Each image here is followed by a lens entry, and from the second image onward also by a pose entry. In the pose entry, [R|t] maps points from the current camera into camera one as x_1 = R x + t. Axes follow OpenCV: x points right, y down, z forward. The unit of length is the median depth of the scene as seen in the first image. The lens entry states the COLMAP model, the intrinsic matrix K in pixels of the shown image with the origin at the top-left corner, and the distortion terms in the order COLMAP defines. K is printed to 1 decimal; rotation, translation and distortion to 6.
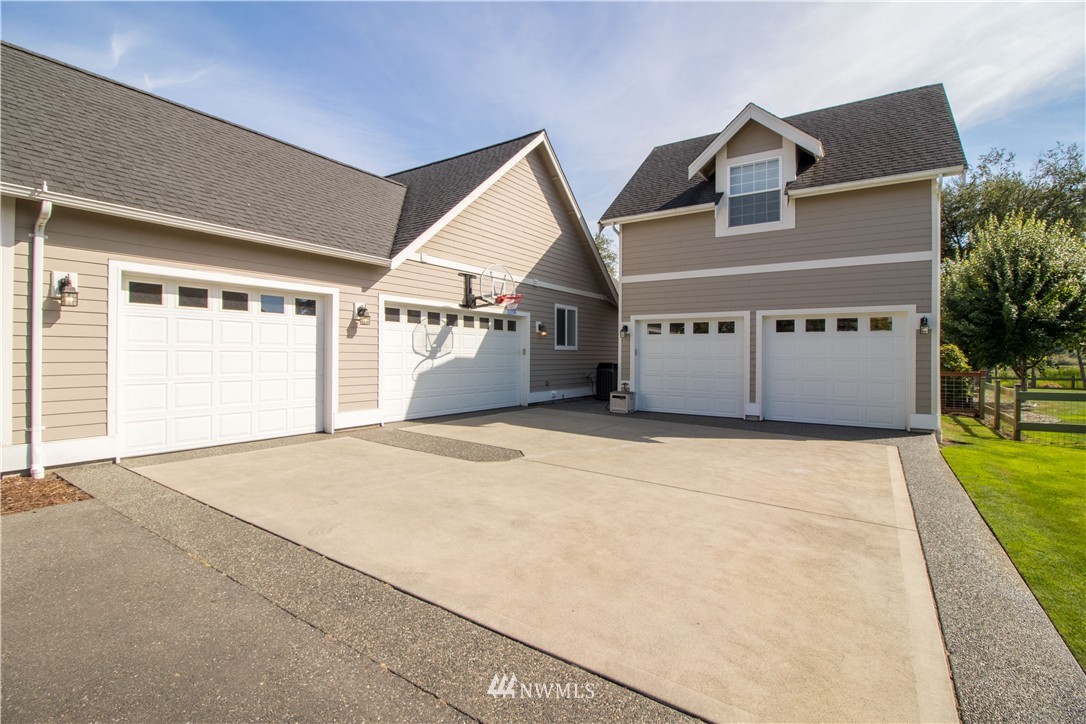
lens RADIAL K [[507.7, 0, 526.9], [0, 507.7, 354.9], [0, 0, 1]] dist [-0.003227, -0.005745]
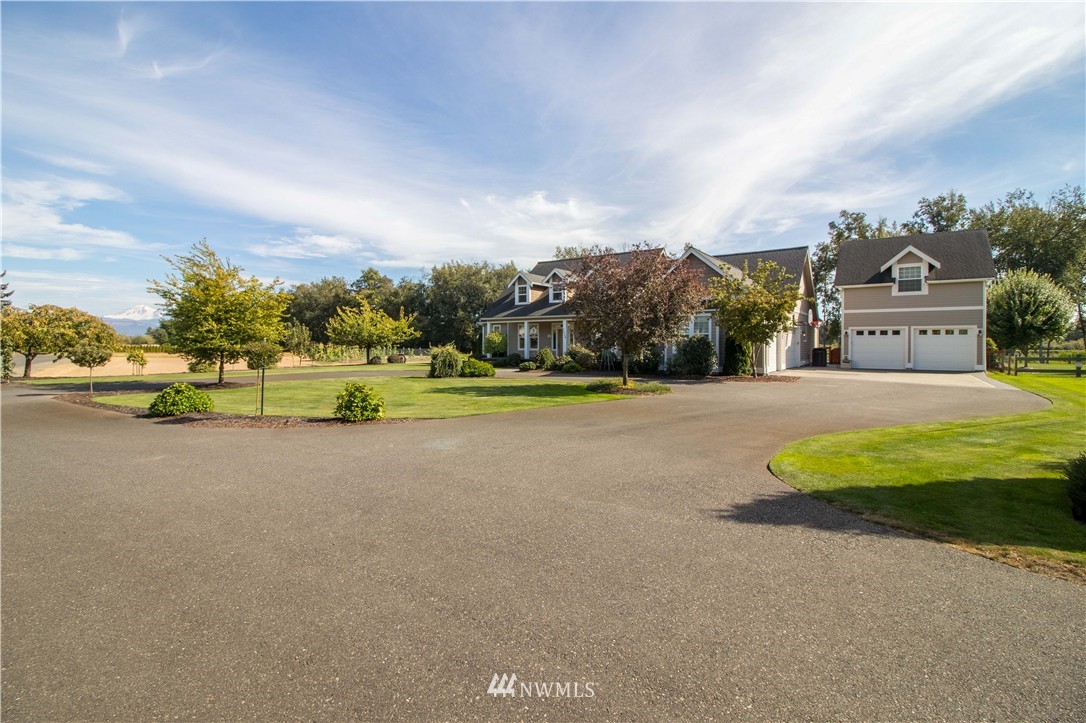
lens RADIAL K [[515.7, 0, 544.0], [0, 515.7, 347.2], [0, 0, 1]] dist [-0.000808, -0.000004]
pose [[0.999947, -0.008805, -0.005400, -1.193918], [0.008829, 0.999952, 0.004352, -0.009521], [0.005361, -0.004399, 0.999976, -1.380841]]
